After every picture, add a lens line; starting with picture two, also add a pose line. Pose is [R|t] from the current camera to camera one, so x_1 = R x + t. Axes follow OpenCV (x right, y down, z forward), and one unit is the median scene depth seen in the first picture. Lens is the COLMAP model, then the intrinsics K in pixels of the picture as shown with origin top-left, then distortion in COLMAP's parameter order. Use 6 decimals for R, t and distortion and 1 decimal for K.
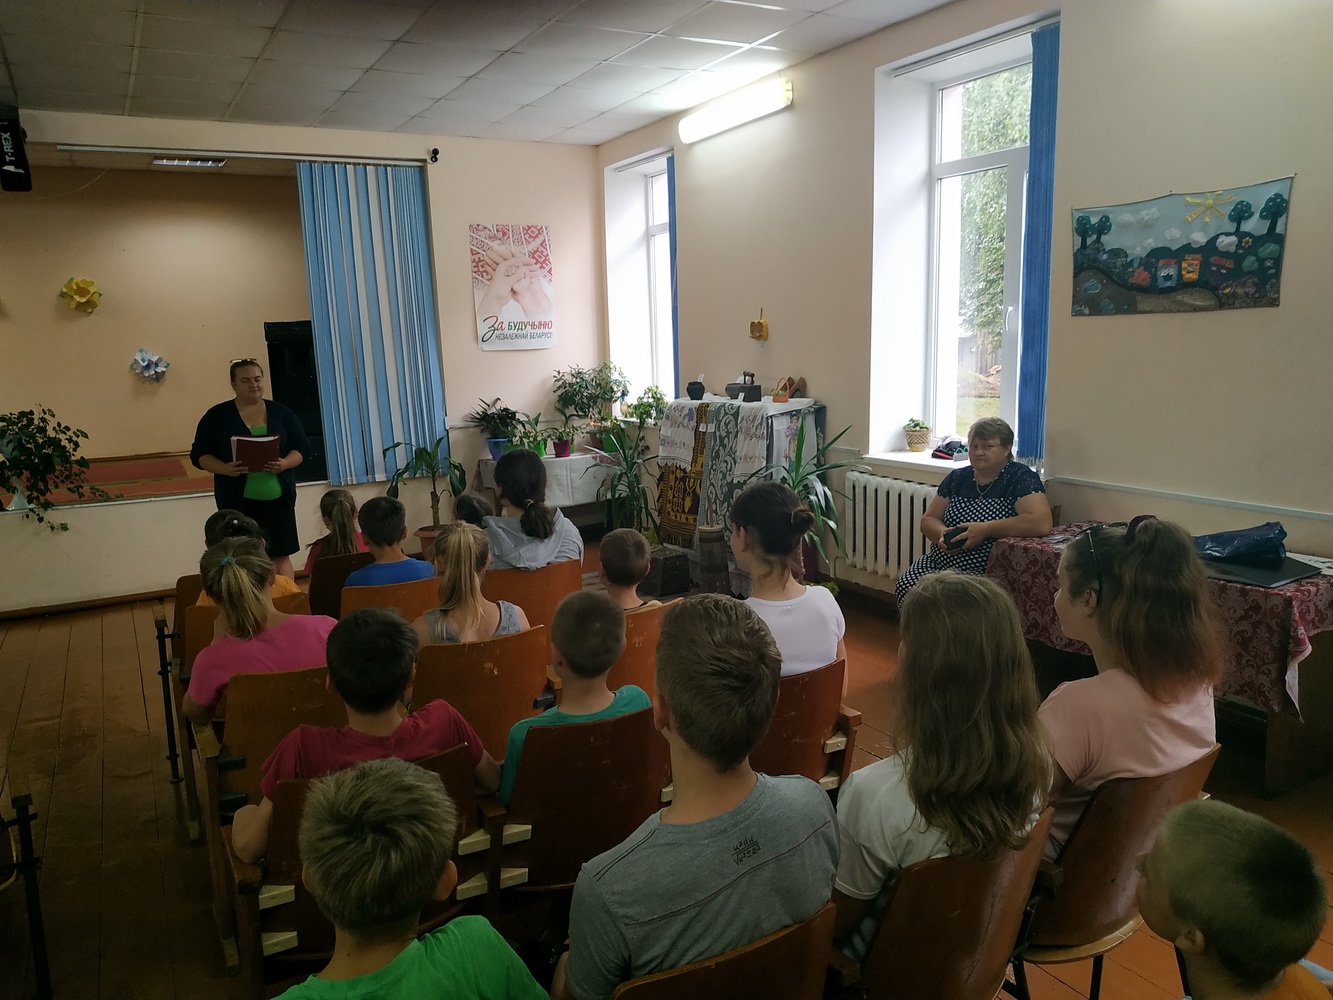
lens RADIAL K [[954.7, 0, 666.5], [0, 954.7, 500.0], [0, 0, 1]] dist [0.007274, -0.037636]
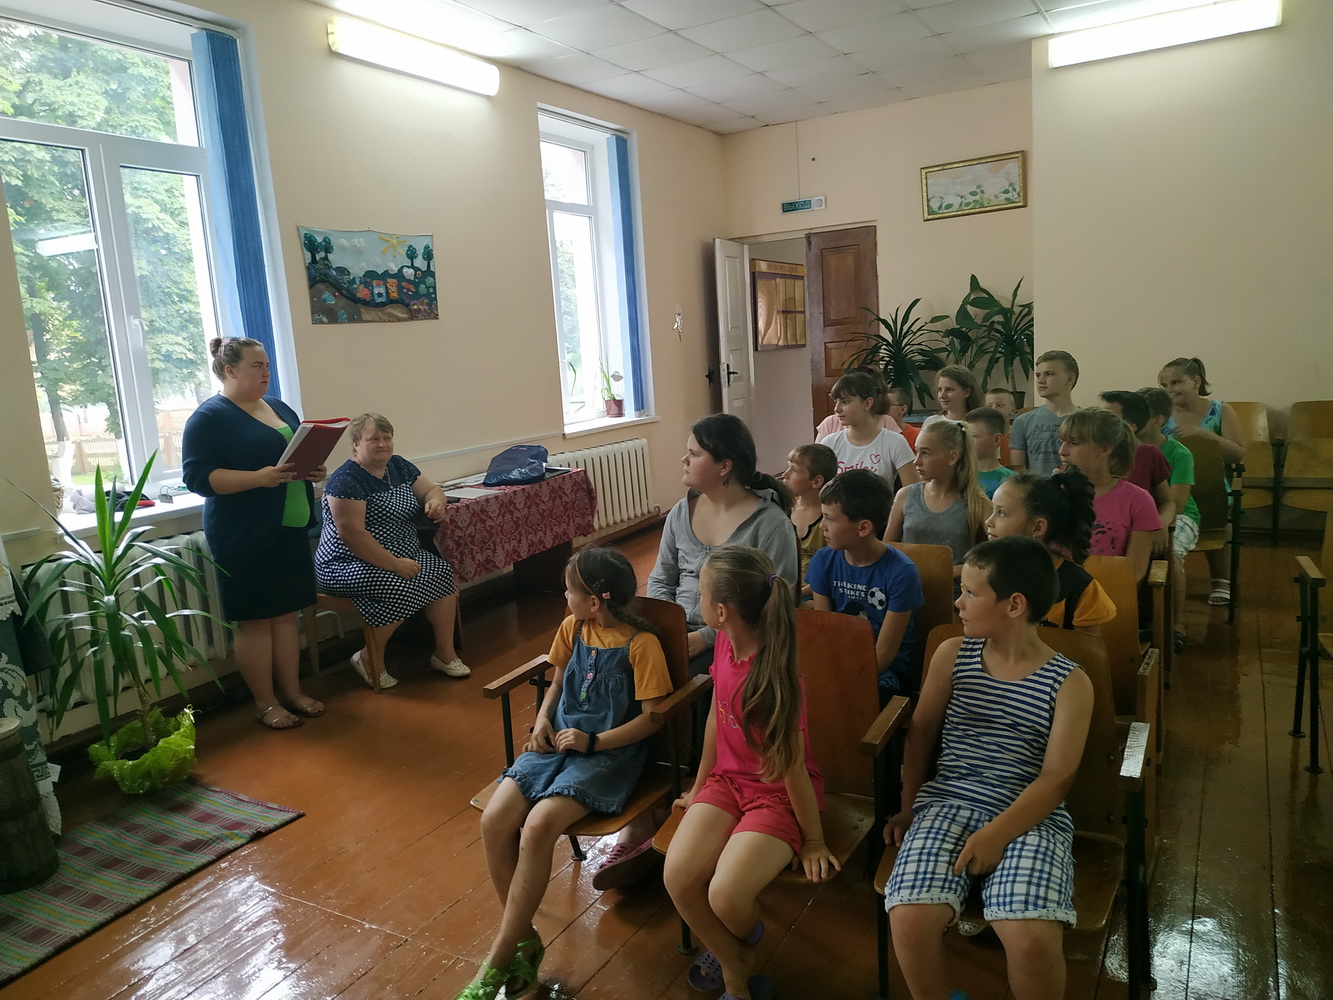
lens RADIAL K [[954.7, 0, 666.5], [0, 954.7, 500.0], [0, 0, 1]] dist [0.007274, -0.037636]
pose [[-0.479800, -0.073007, 0.874335, -0.796757], [0.240120, 0.947559, 0.210889, -0.148857], [-0.843881, 0.311130, -0.437108, 1.311194]]
